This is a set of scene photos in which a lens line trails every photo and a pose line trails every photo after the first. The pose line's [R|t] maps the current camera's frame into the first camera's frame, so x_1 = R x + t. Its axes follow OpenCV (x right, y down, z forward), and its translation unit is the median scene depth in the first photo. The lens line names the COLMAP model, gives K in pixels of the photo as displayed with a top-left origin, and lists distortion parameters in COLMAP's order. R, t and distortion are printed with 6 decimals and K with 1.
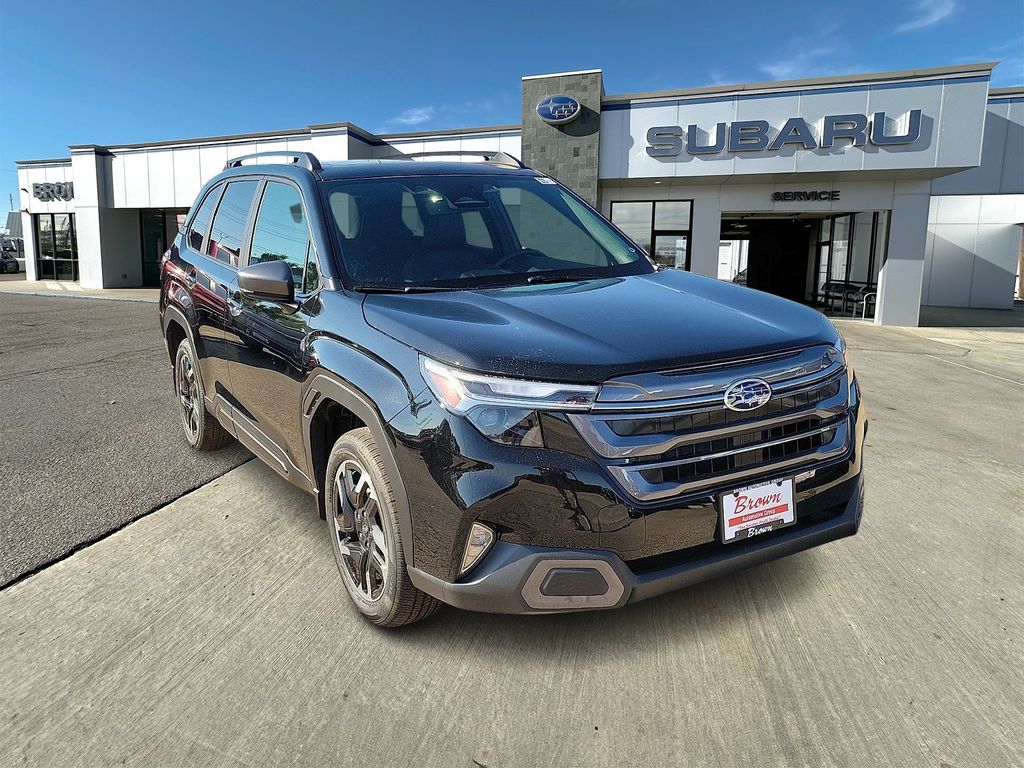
lens RADIAL K [[883.8, 0, 505.3], [0, 883.8, 379.7], [0, 0, 1]] dist [0.071407, -0.019038]
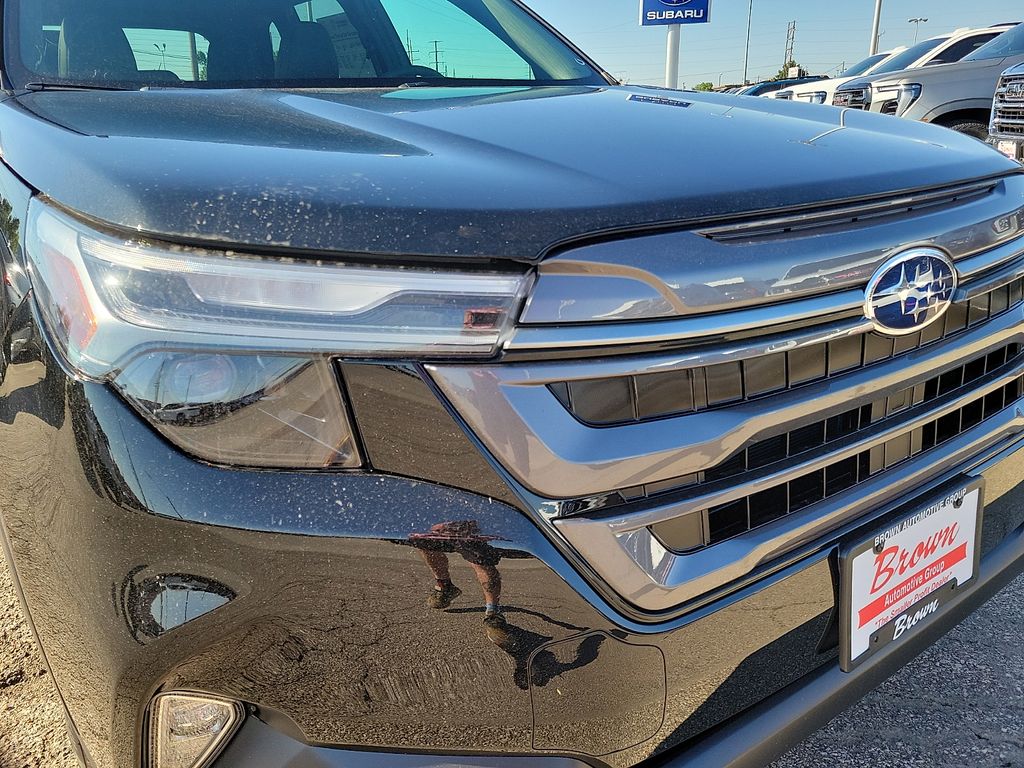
lens RADIAL K [[743.9, 0, 509.9], [0, 743.9, 384.6], [0, 0, 1]] dist [0.046534, 0.005036]
pose [[0.996874, -0.030721, 0.072796, 0.074041], [0.020429, 0.990204, 0.138124, 0.008334], [-0.076326, -0.136205, 0.987736, 0.683938]]
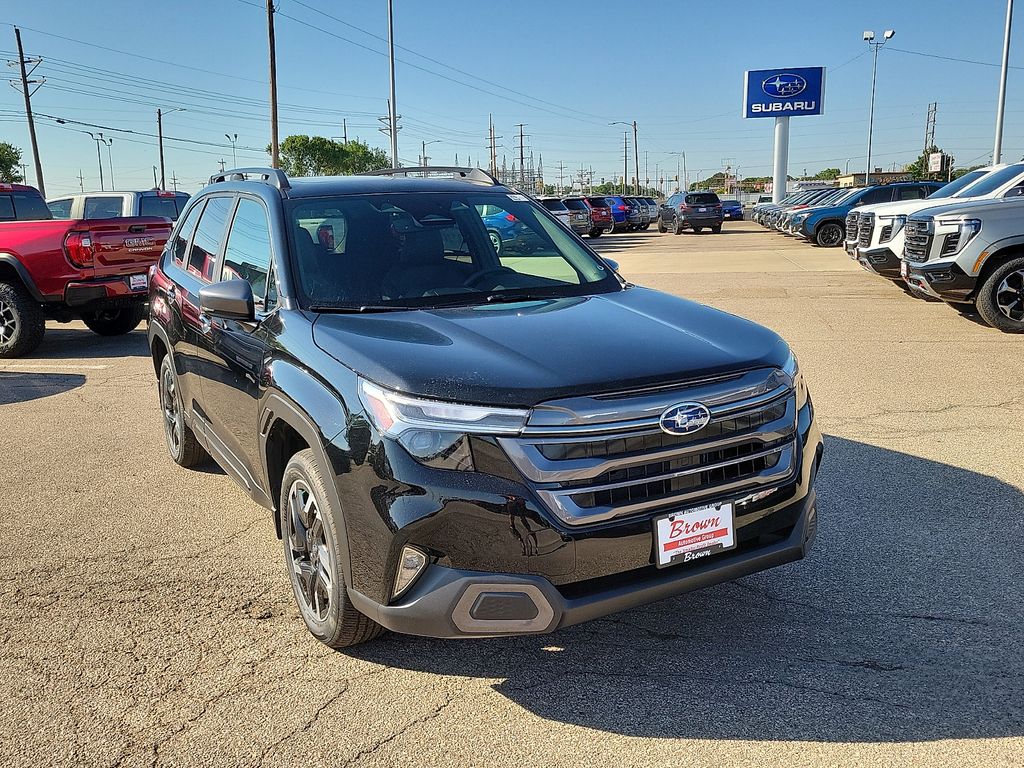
lens RADIAL K [[883.8, 0, 508.8], [0, 883.8, 389.8], [0, 0, 1]] dist [0.071407, -0.019038]
pose [[0.999712, 0.003880, -0.023676, 0.099098], [-0.003852, 0.999992, 0.001217, -0.015609], [0.023680, -0.001126, 0.999719, 0.002898]]
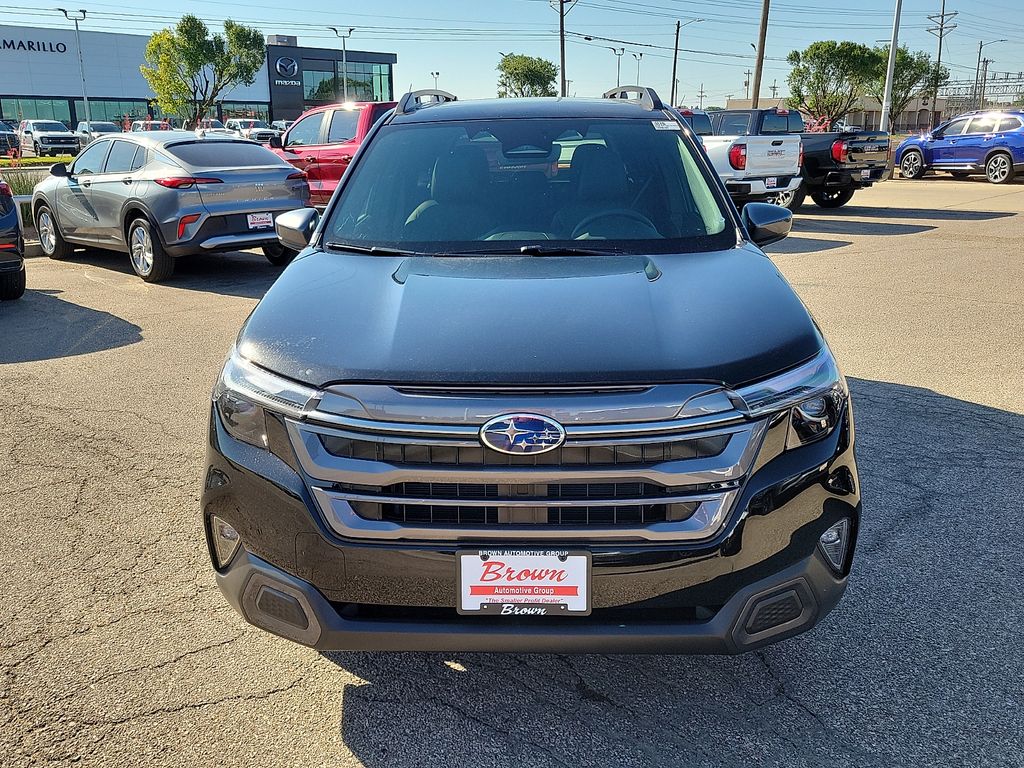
lens RADIAL K [[922.0, 0, 520.6], [0, 922.0, 389.2], [0, 0, 1]] dist [0.039041, -0.014767]
pose [[0.842480, 0.161626, -0.513911, 0.667884], [-0.119780, 0.986255, 0.113817, -0.109671], [0.525243, -0.034332, 0.850260, 0.331851]]
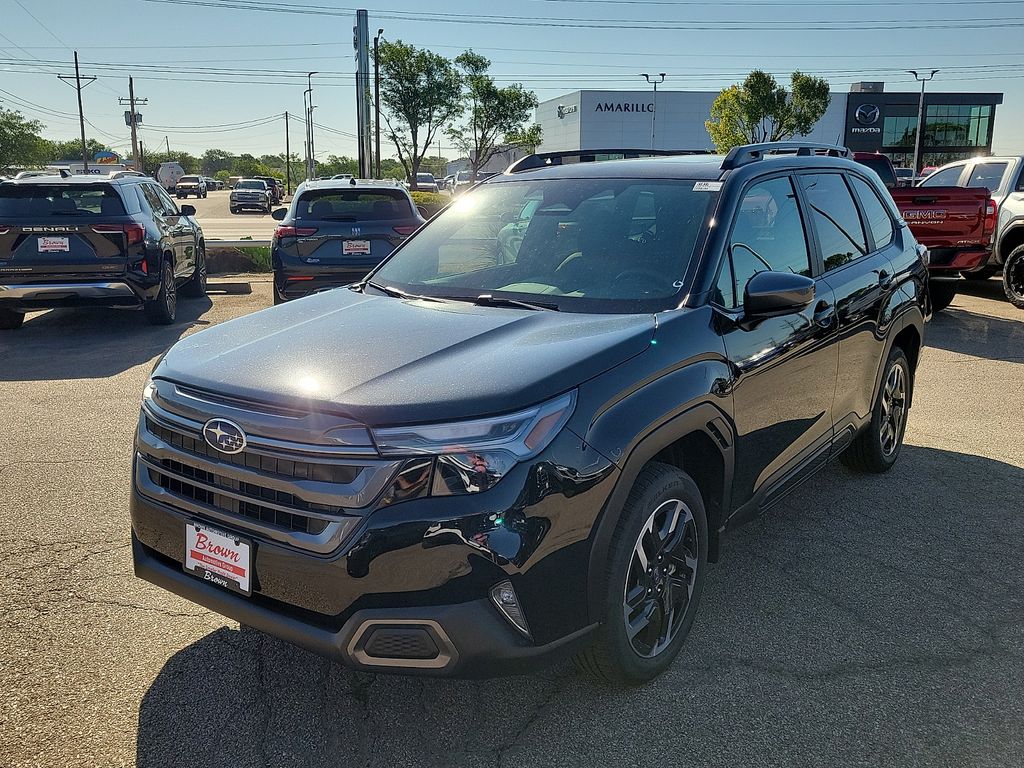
lens RADIAL K [[922.0, 0, 528.0], [0, 922.0, 403.6], [0, 0, 1]] dist [0.039041, -0.014767]
pose [[0.386984, 0.236347, -0.891282, 1.250545], [-0.188705, 0.966434, 0.174343, -0.243840], [0.902571, 0.100721, 0.418594, 0.876886]]
